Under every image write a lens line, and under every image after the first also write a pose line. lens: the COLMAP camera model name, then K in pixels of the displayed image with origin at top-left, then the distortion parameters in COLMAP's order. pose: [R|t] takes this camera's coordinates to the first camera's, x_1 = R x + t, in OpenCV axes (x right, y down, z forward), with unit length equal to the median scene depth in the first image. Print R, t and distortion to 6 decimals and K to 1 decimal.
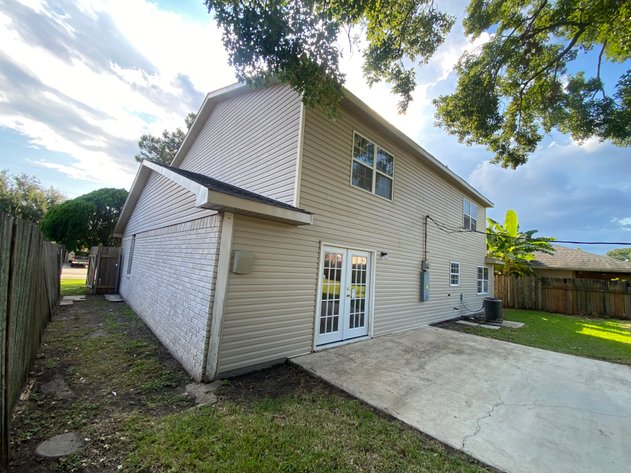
lens RADIAL K [[251.0, 0, 305.9], [0, 251.0, 234.8], [0, 0, 1]] dist [0.010891, -0.016578]
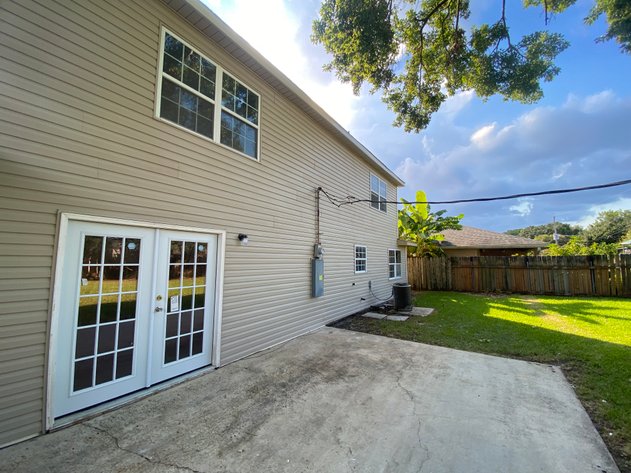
lens RADIAL K [[251.0, 0, 305.9], [0, 251.0, 234.8], [0, 0, 1]] dist [0.010891, -0.016578]
pose [[0.974146, -0.043712, 0.221648, 0.268994], [0.037631, 0.998792, 0.031589, 0.046317], [-0.222761, -0.022431, 0.974615, 0.254954]]
